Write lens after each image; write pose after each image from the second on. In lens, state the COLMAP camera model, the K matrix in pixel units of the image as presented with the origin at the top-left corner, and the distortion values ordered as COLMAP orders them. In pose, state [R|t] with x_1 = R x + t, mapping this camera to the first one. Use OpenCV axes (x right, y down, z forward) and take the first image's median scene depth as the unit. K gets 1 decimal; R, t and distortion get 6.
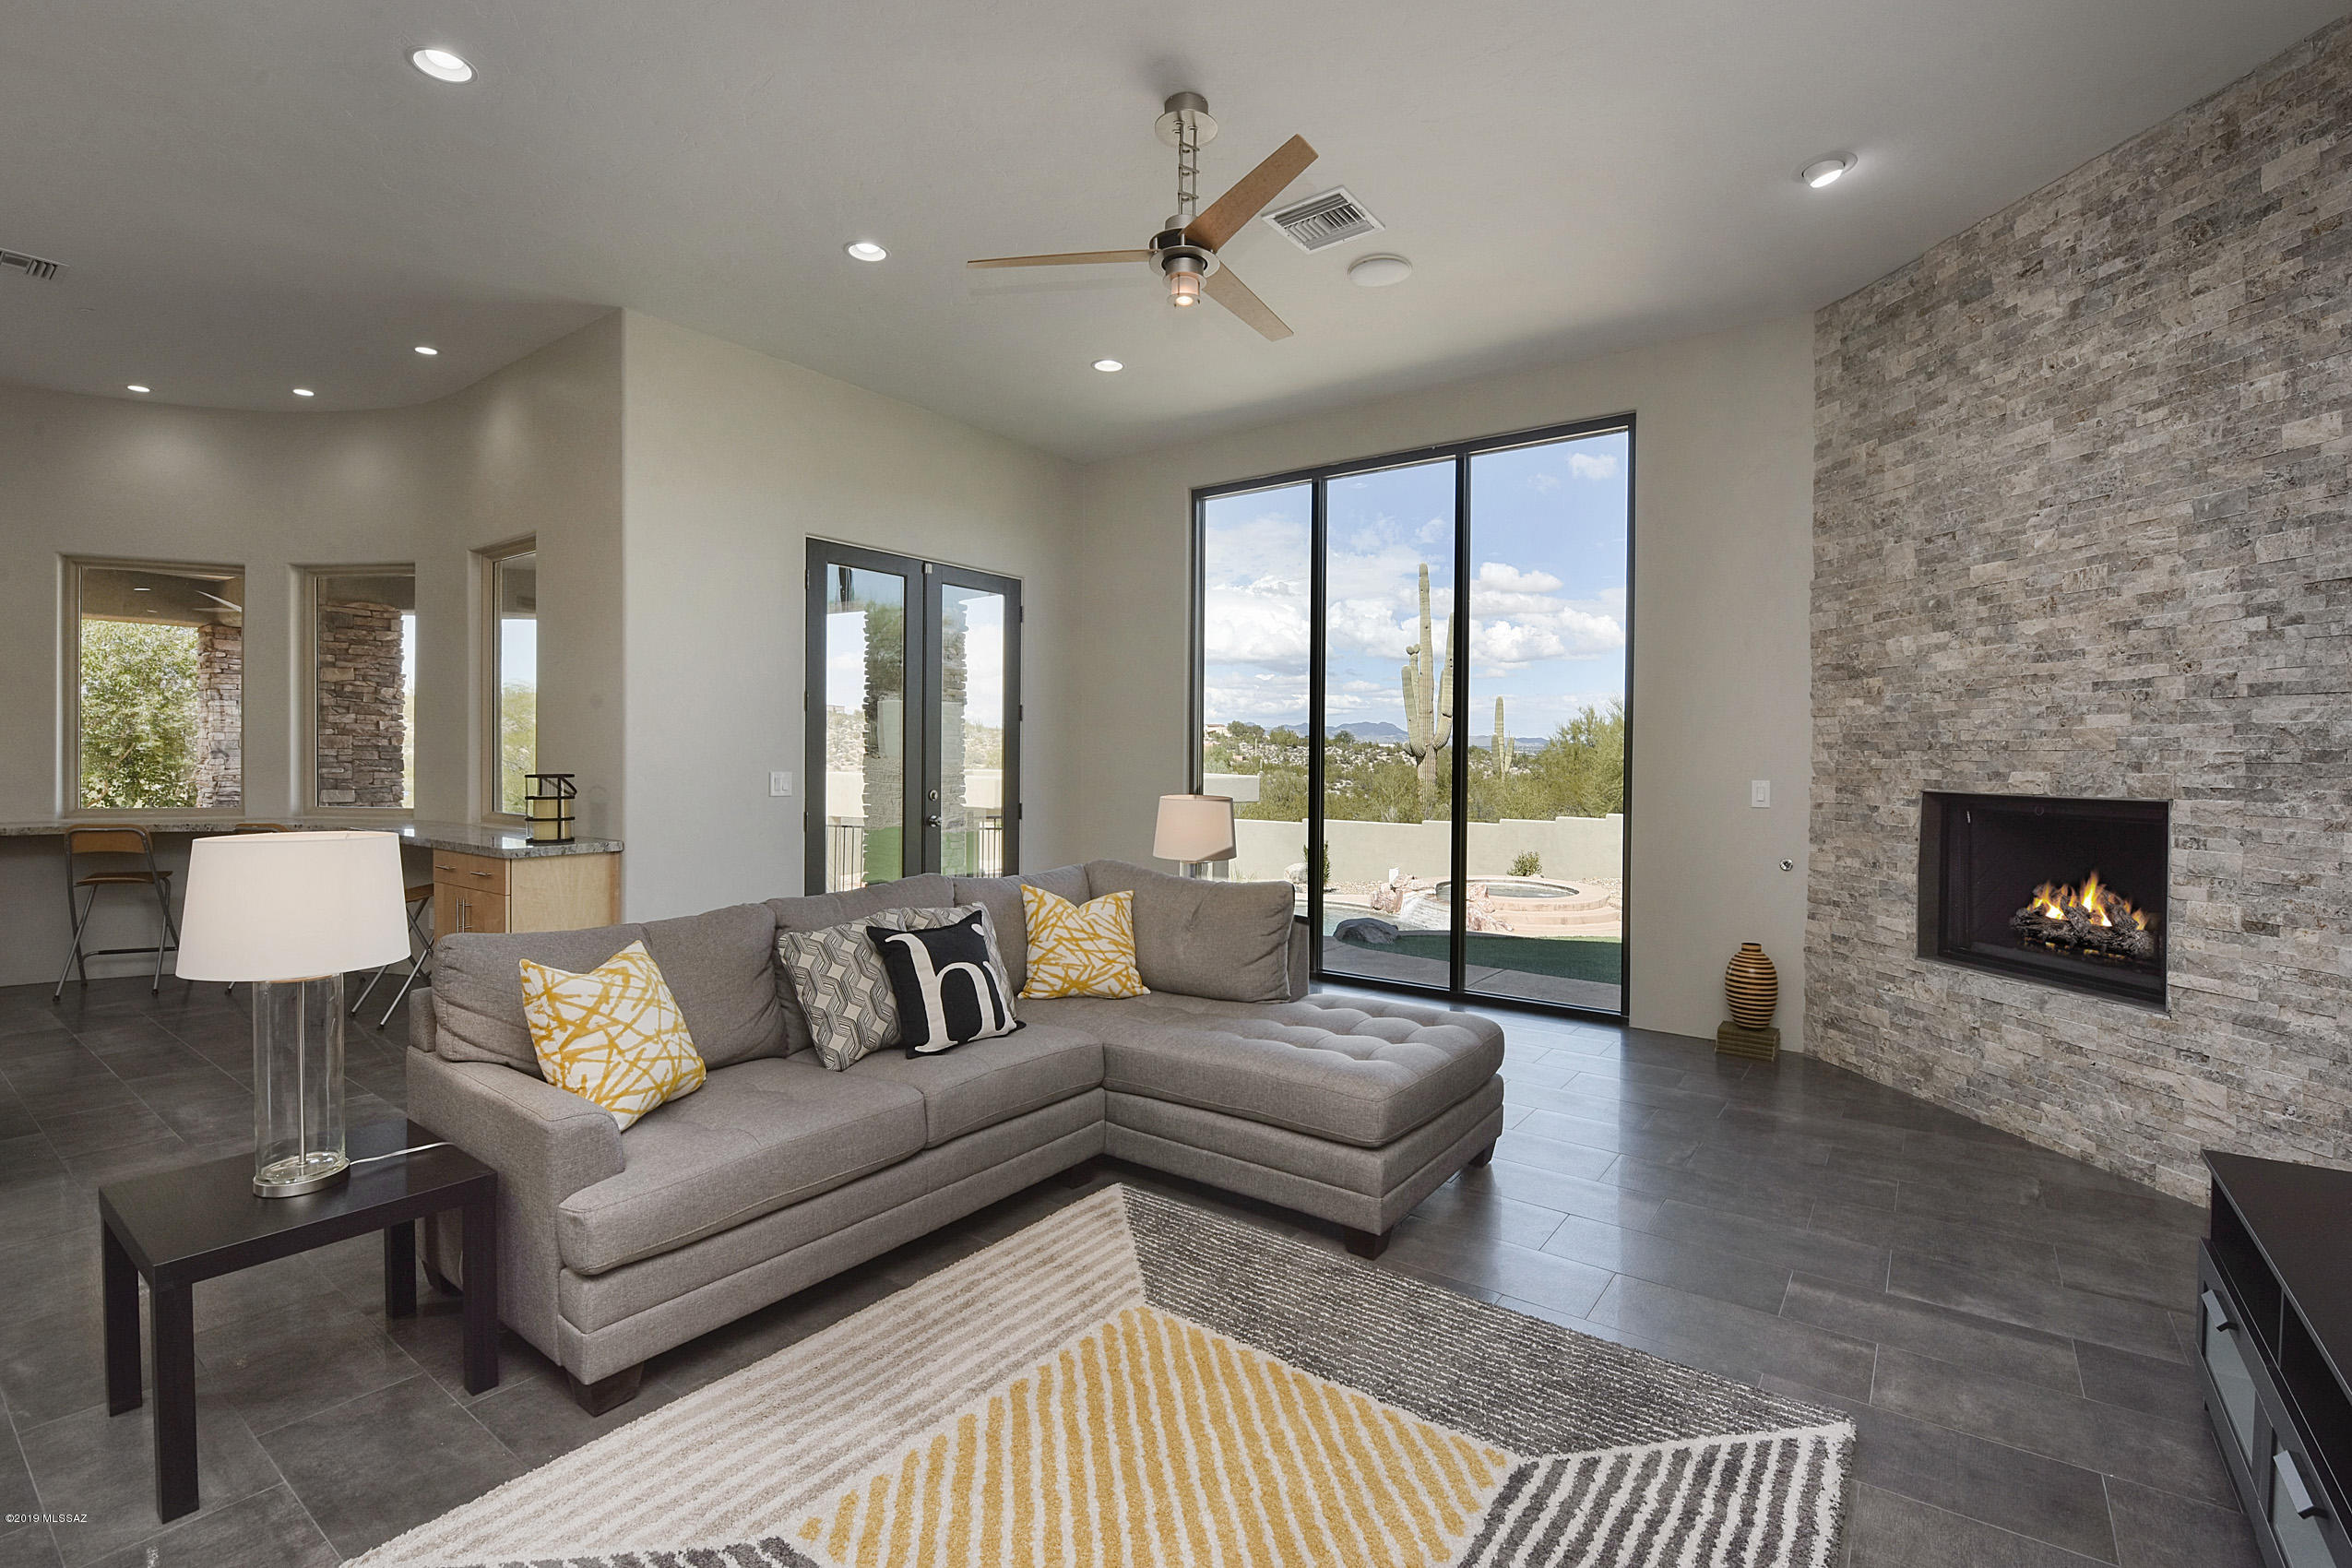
lens RADIAL K [[992.2, 0, 1200.6], [0, 992.2, 761.7], [0, 0, 1]] dist [-0.014467, -0.003737]
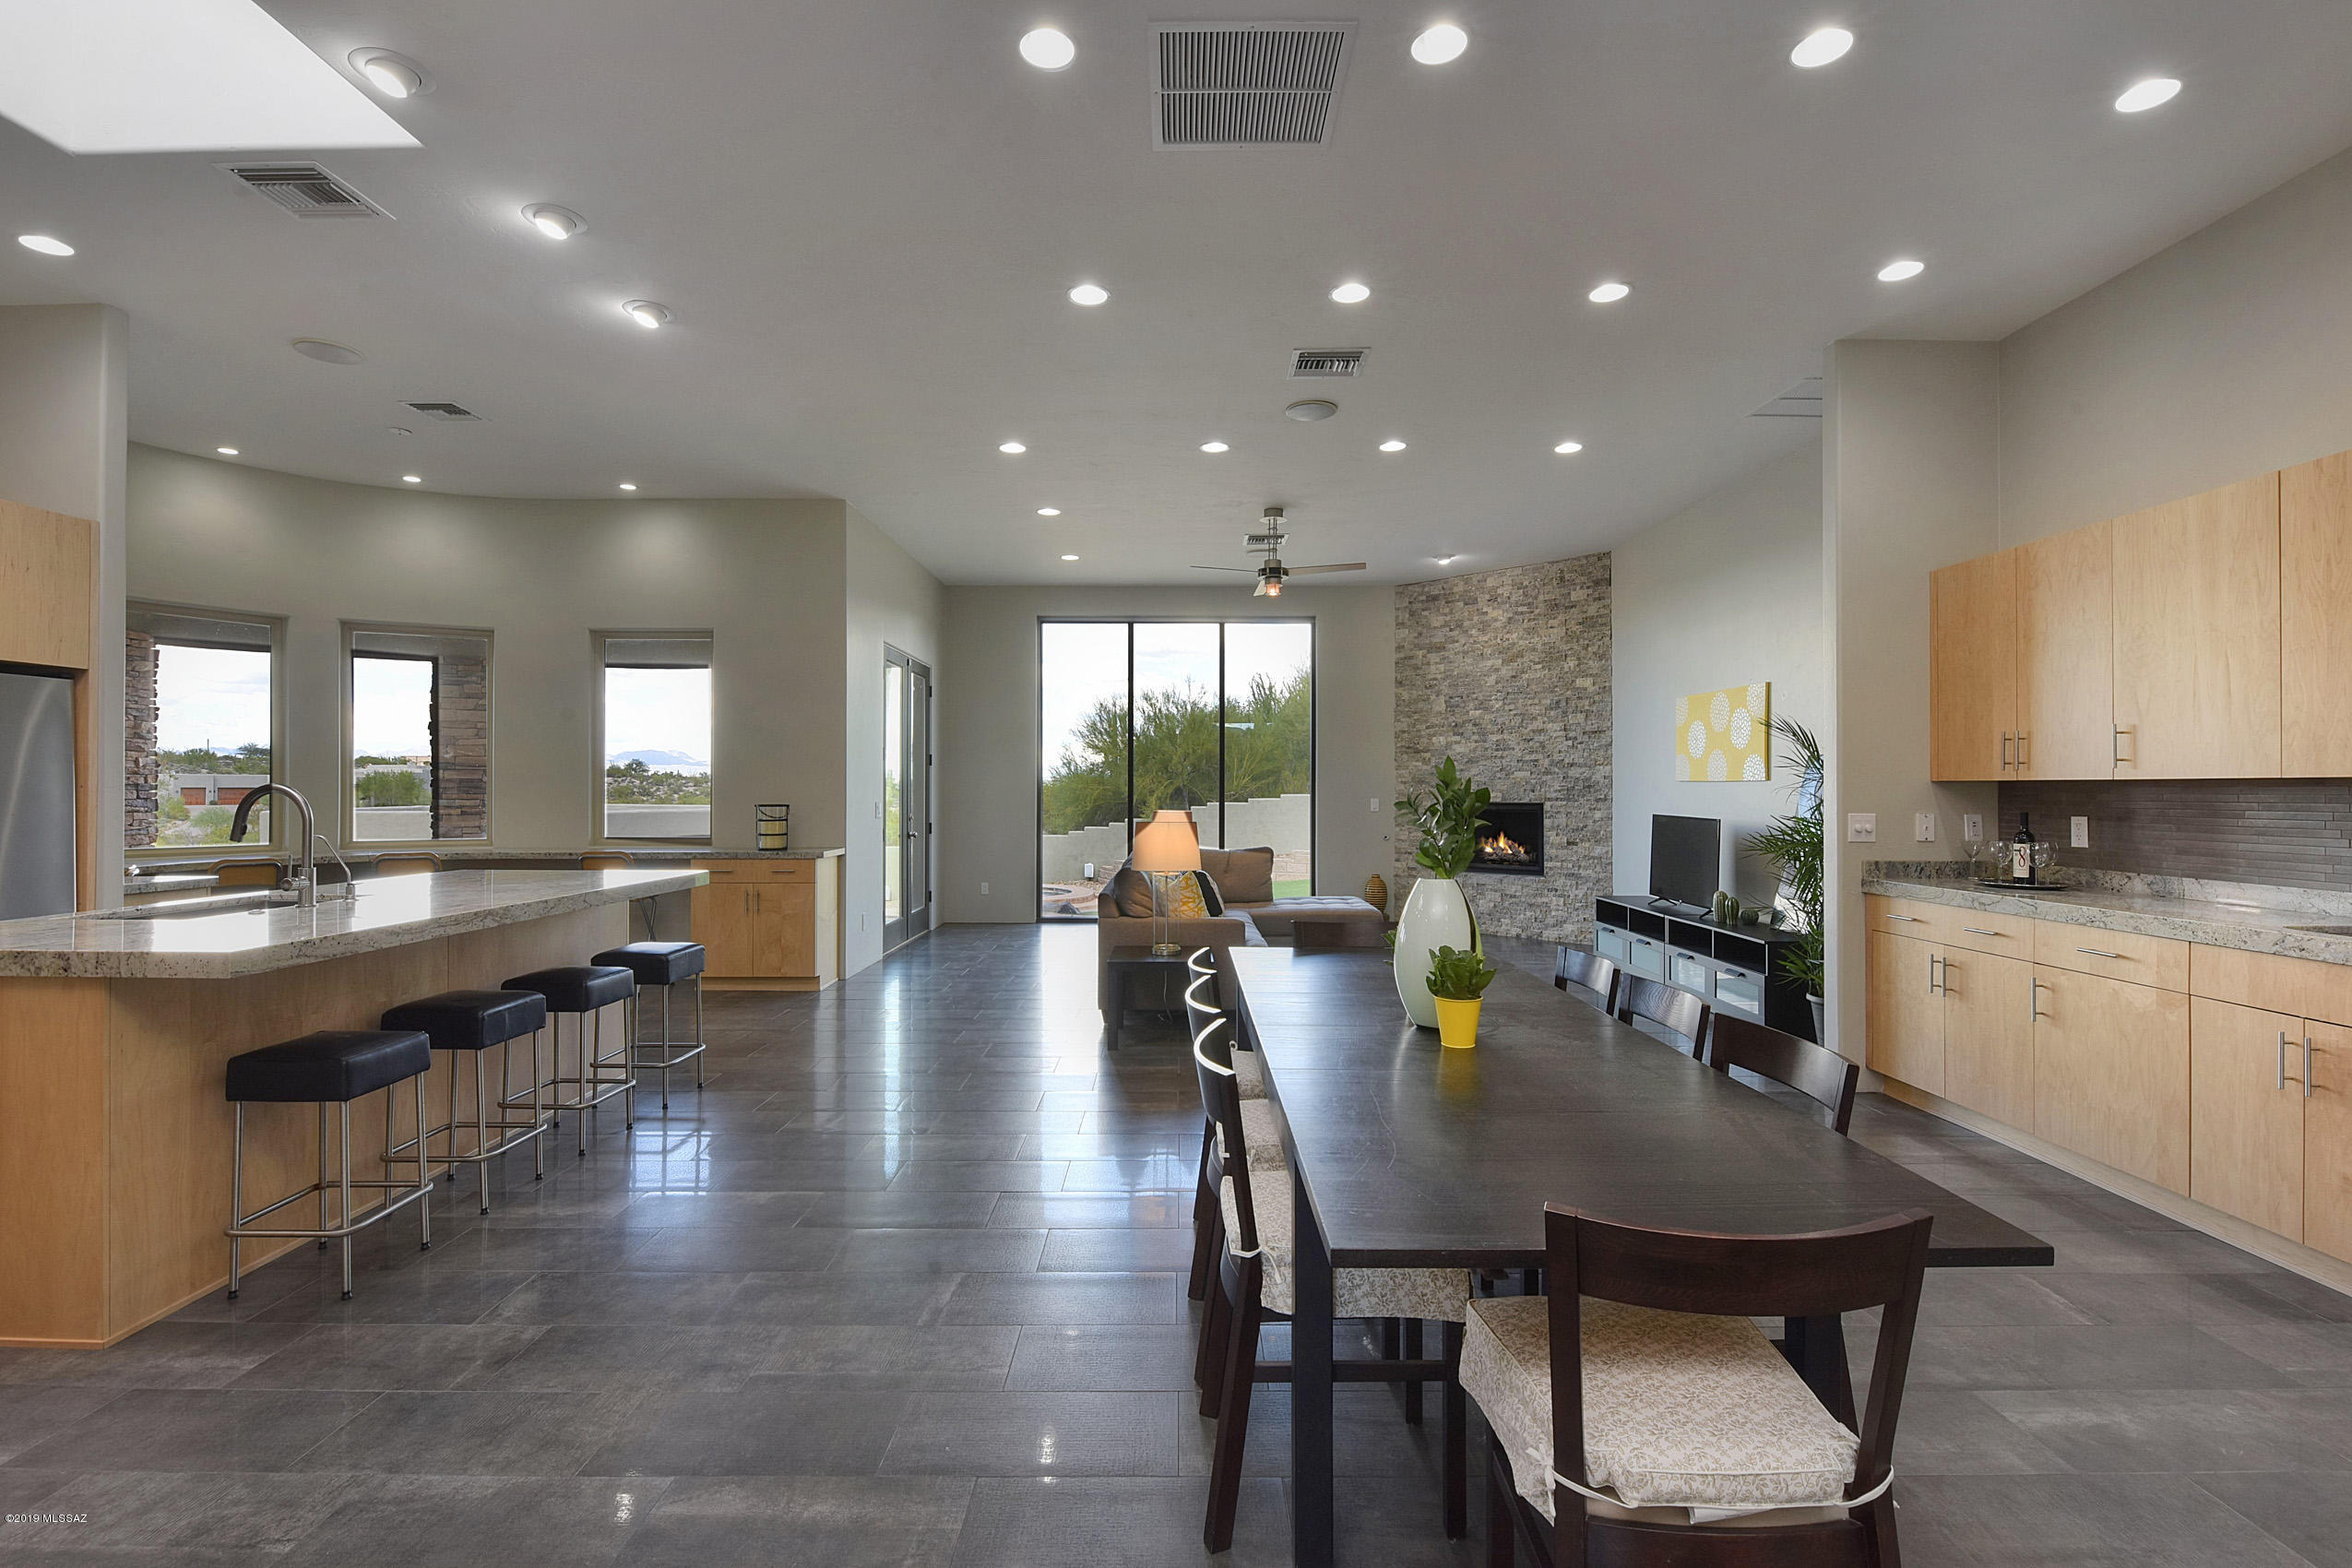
lens RADIAL K [[1014.2, 0, 1084.1], [0, 1014.2, 776.4], [0, 0, 1]] dist [0.001040, -0.009713]
pose [[0.838345, -0.001065, 0.545138, -1.482689], [0.008988, 0.999889, -0.011869, -0.011308], [-0.545065, 0.014850, 0.838262, -0.642213]]
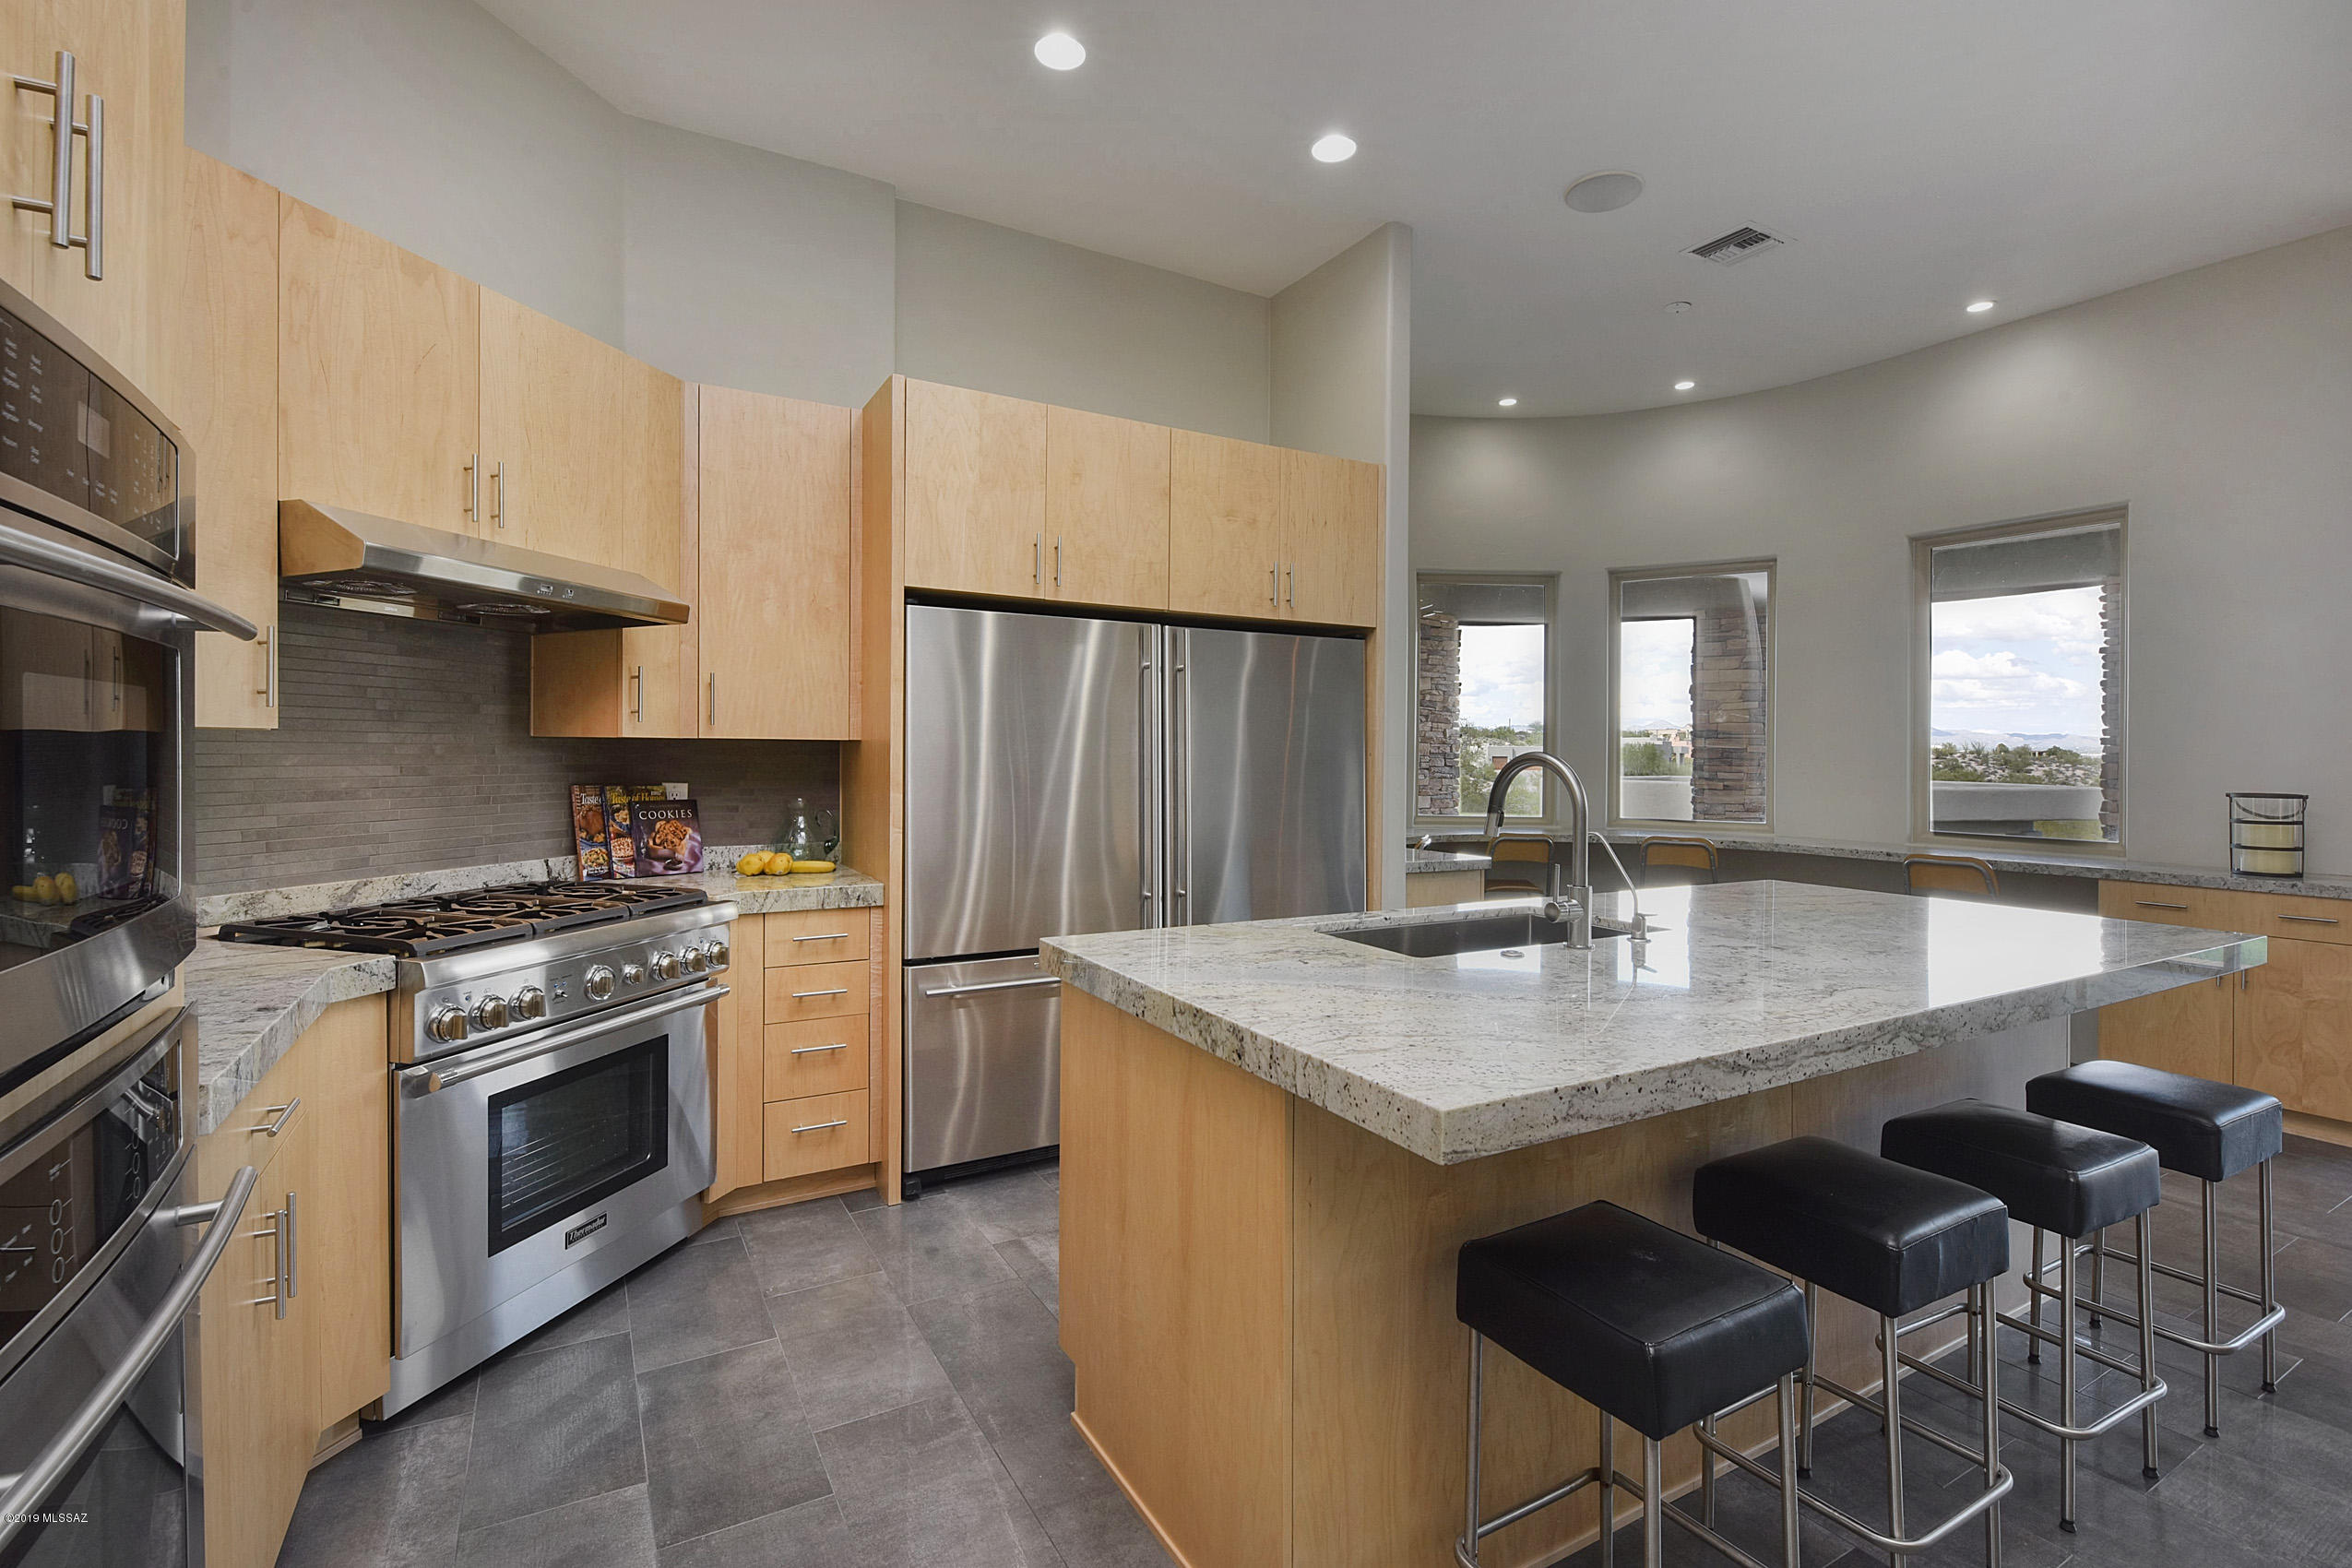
lens RADIAL K [[1021.7, 0, 1240.4], [0, 1021.7, 750.9], [0, 0, 1]] dist [0.022650, -0.025243]
pose [[0.923705, 0.002095, -0.383099, -1.535059], [-0.006551, 0.999925, -0.010327, -0.014980], [0.383049, 0.012049, 0.923650, -0.027882]]
